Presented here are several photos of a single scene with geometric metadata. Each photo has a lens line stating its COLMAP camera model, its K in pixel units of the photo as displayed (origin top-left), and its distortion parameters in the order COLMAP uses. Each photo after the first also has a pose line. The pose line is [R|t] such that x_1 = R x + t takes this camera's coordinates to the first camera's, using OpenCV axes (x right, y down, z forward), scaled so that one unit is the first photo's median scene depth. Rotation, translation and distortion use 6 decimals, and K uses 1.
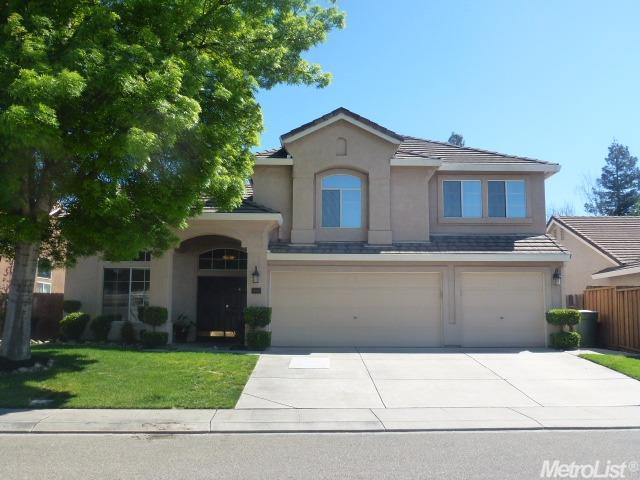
lens RADIAL K [[775.9, 0, 320.0], [0, 775.9, 240.0], [0, 0, 1]] dist [0.103680, 0.002054]
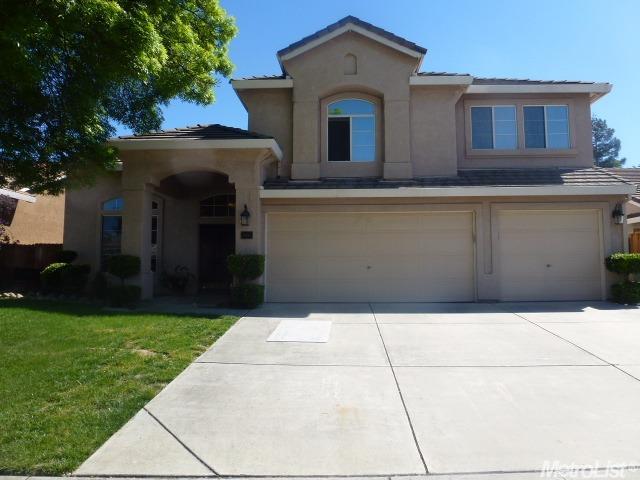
lens RADIAL K [[459.4, 0, 320.0], [0, 459.4, 240.0], [0, 0, 1]] dist [-0.004453, -0.001598]
pose [[0.996938, -0.012571, -0.077183, 0.030897], [0.015251, 0.999297, 0.034235, 0.052695], [0.076698, -0.035307, 0.996429, 0.501345]]
